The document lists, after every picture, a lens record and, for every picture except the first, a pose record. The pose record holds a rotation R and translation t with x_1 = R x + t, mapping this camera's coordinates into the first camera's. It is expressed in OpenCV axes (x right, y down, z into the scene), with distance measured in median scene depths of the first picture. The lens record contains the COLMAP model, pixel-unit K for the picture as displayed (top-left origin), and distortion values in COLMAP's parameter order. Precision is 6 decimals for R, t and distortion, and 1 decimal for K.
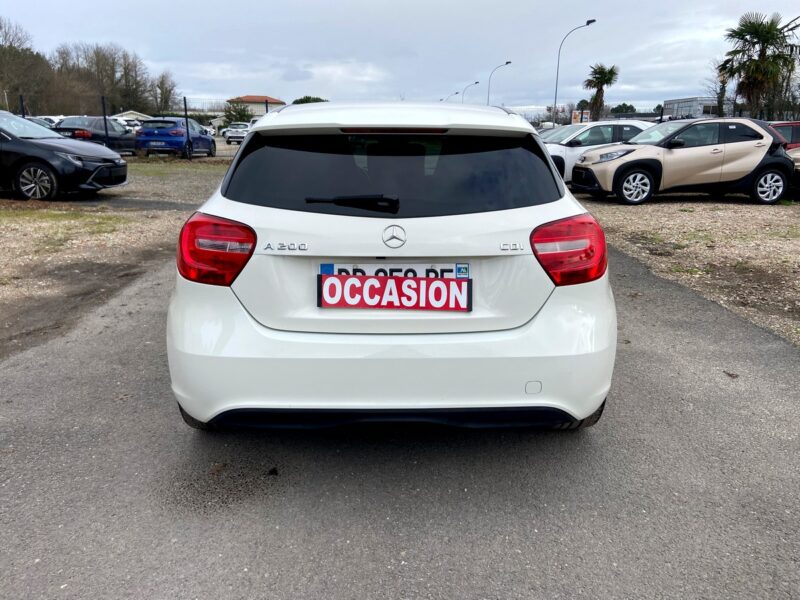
lens RADIAL K [[592.1, 0, 405.2], [0, 592.1, 298.2], [0, 0, 1]] dist [0.095696, -0.110423]
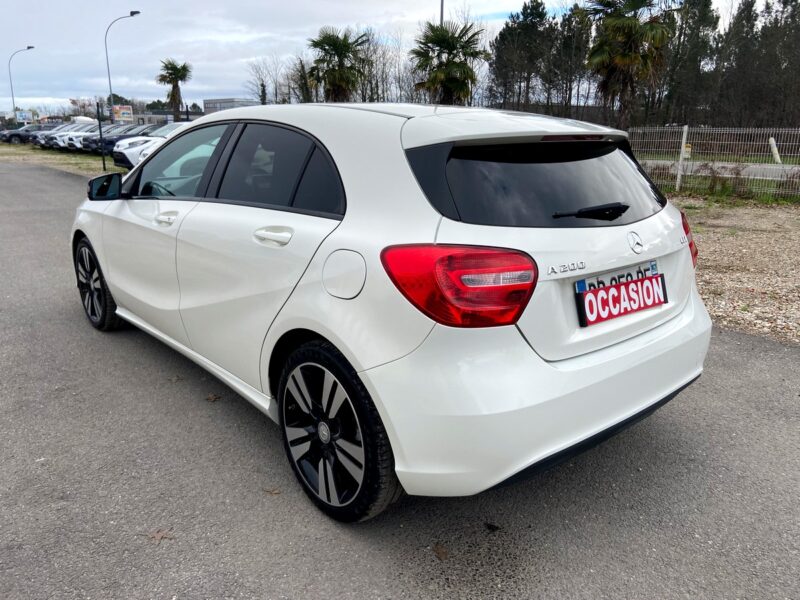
lens RADIAL K [[592.1, 0, 405.2], [0, 592.1, 298.2], [0, 0, 1]] dist [0.095696, -0.110423]
pose [[0.766860, -0.169517, 0.619023, -0.936278], [0.166862, 0.983982, 0.062748, -0.135993], [-0.619744, 0.055173, 0.782862, 0.433902]]
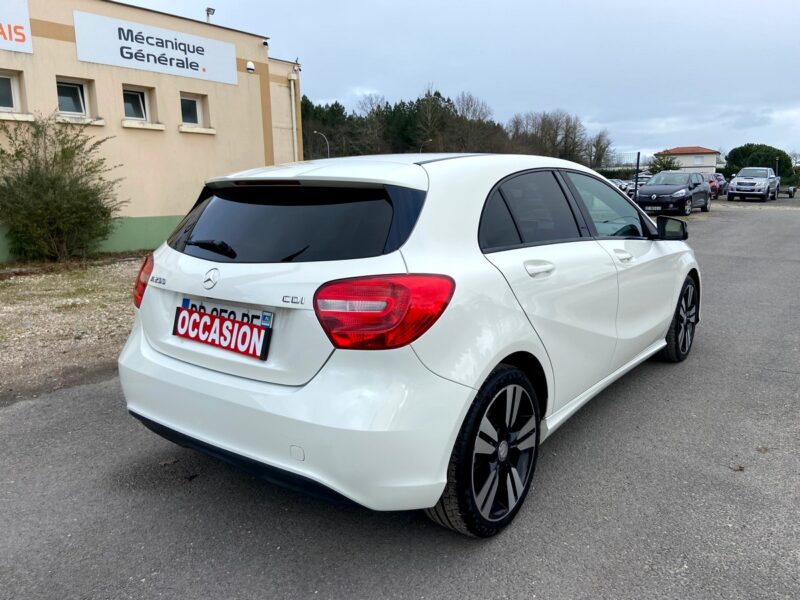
lens RADIAL K [[592.1, 0, 405.2], [0, 592.1, 298.2], [0, 0, 1]] dist [0.095696, -0.110423]
pose [[0.792837, 0.098572, -0.601410, 0.889180], [-0.146455, 0.988731, -0.031017, -0.084502], [0.591575, 0.112671, 0.798338, 0.333838]]
